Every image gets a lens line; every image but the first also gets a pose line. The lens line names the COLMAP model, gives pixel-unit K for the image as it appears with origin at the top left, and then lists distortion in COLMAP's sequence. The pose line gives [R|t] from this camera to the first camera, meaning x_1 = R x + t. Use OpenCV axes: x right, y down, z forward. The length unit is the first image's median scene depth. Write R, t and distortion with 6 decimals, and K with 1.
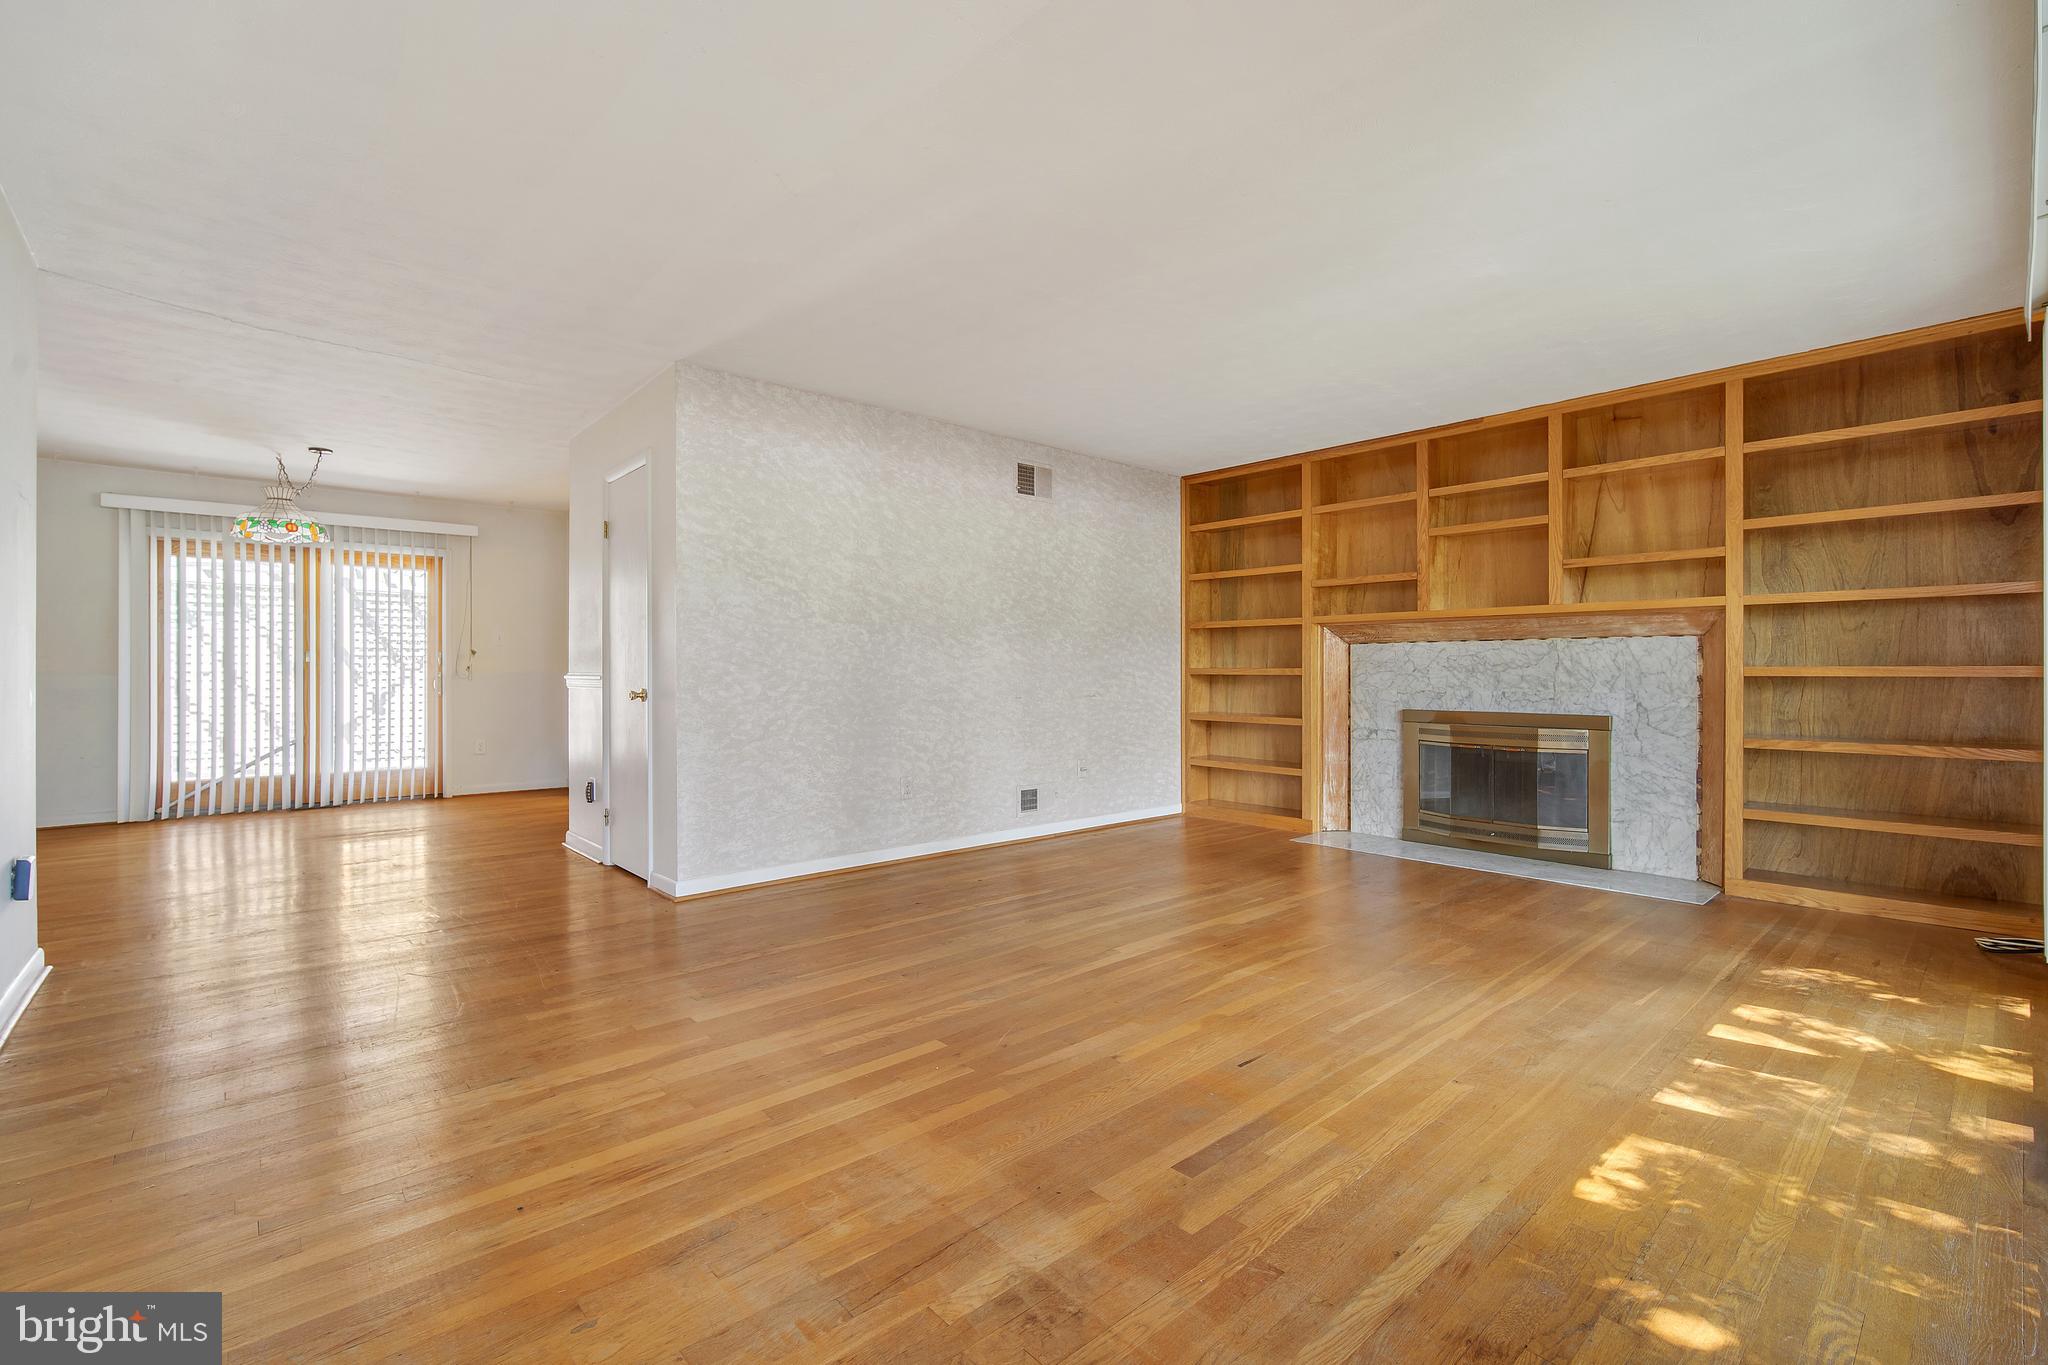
lens RADIAL K [[911.5, 0, 1024.4], [0, 911.5, 669.0], [0, 0, 1]] dist [-0.007003, 0.000383]
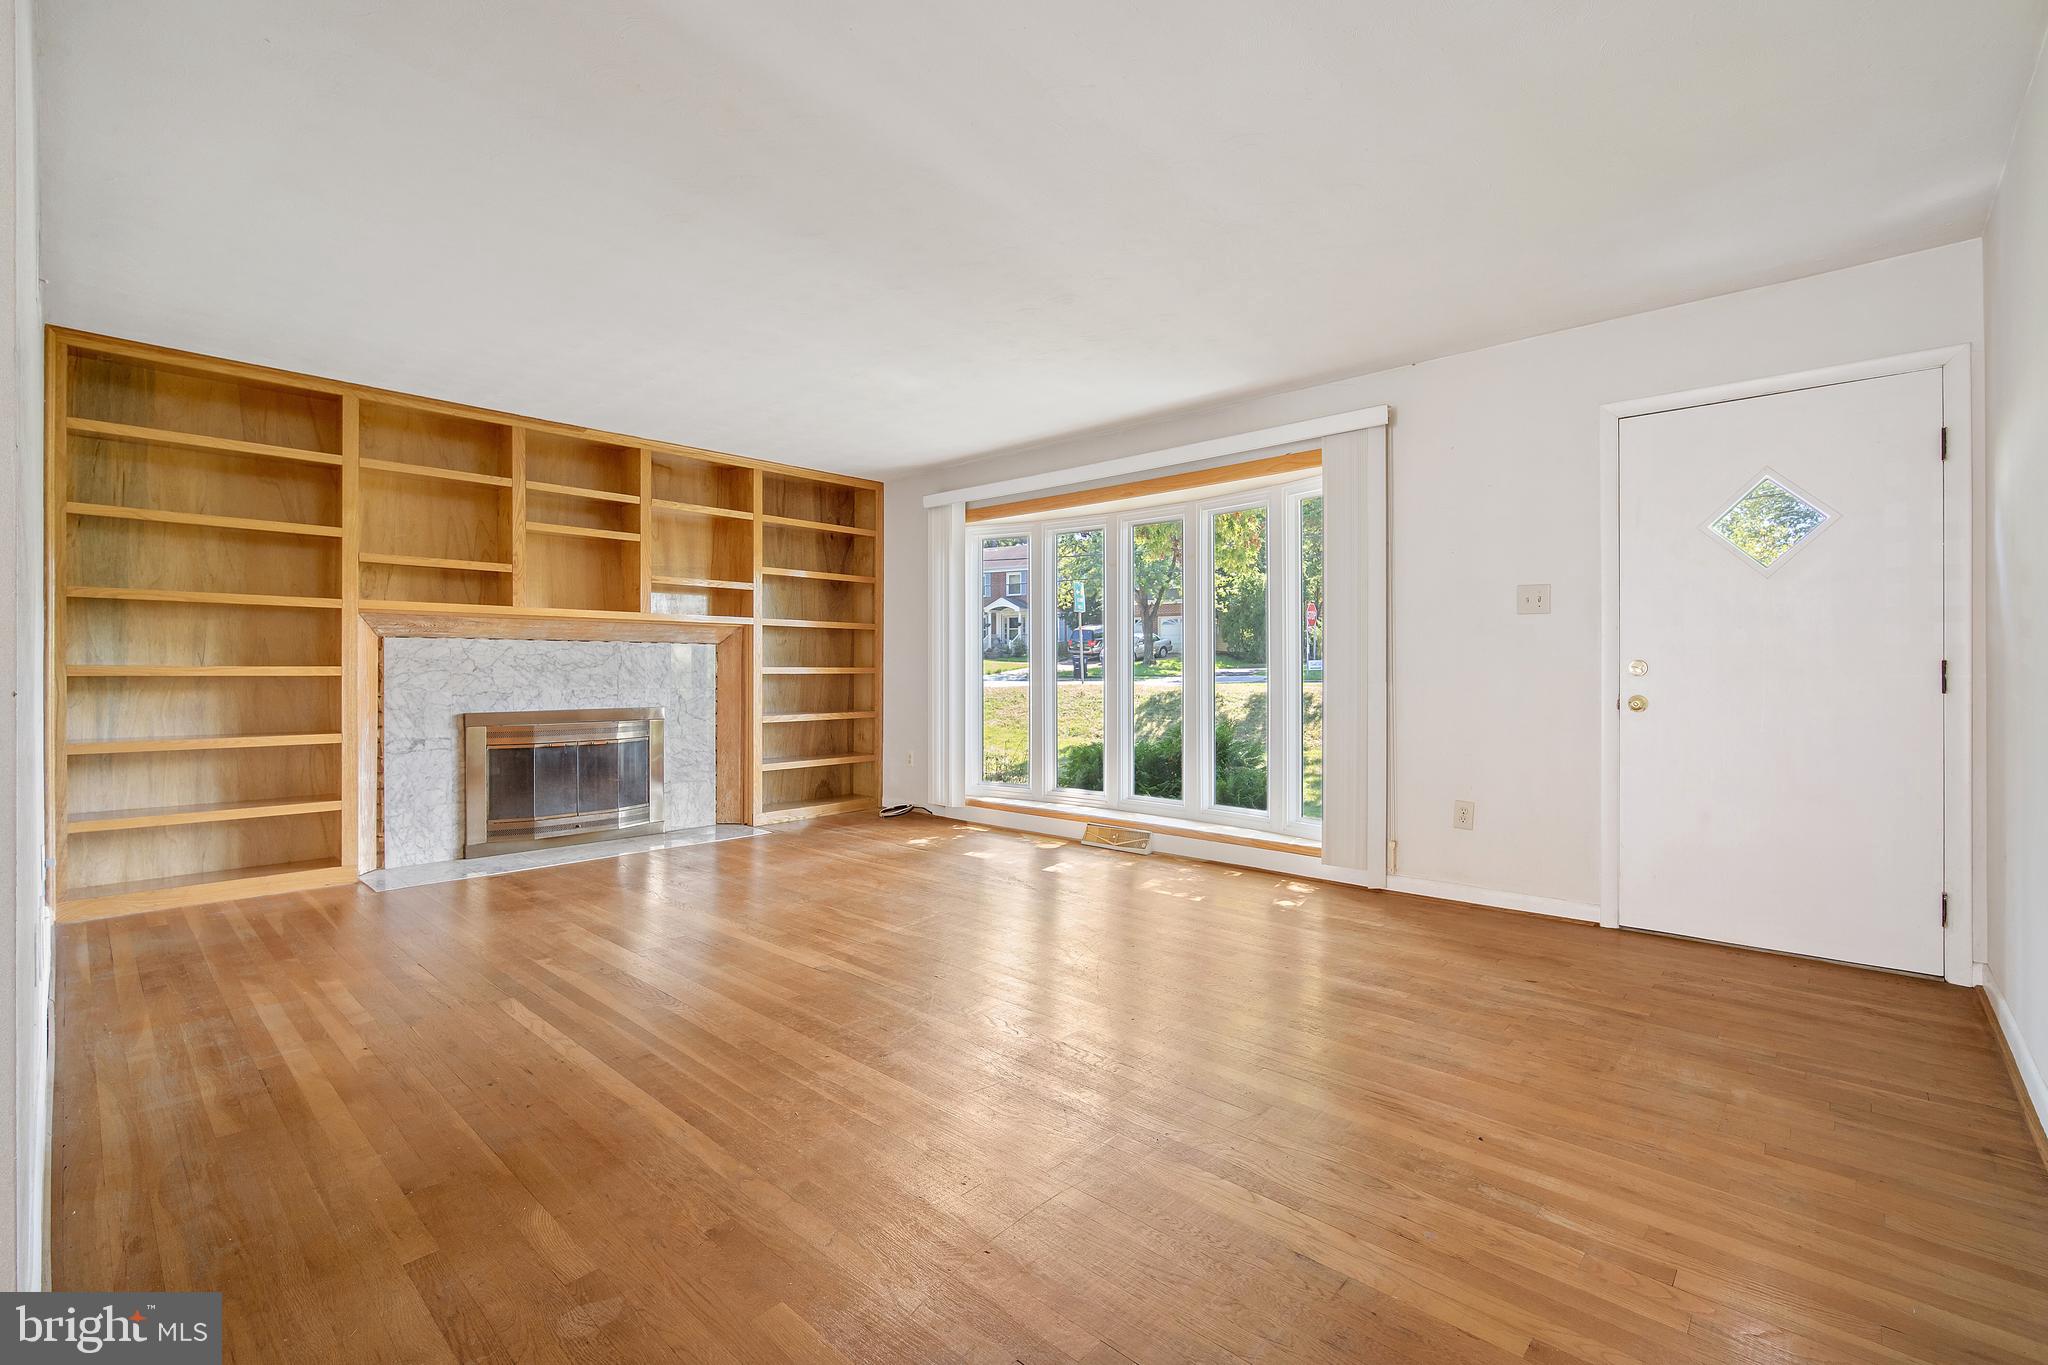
lens RADIAL K [[911.5, 0, 1020.3], [0, 911.5, 671.3], [0, 0, 1]] dist [-0.007003, 0.000383]
pose [[-0.097146, -0.000999, 0.995270, -0.520352], [-0.001797, 0.999998, 0.000828, 0.001367], [-0.995269, -0.001708, -0.097147, 0.537040]]
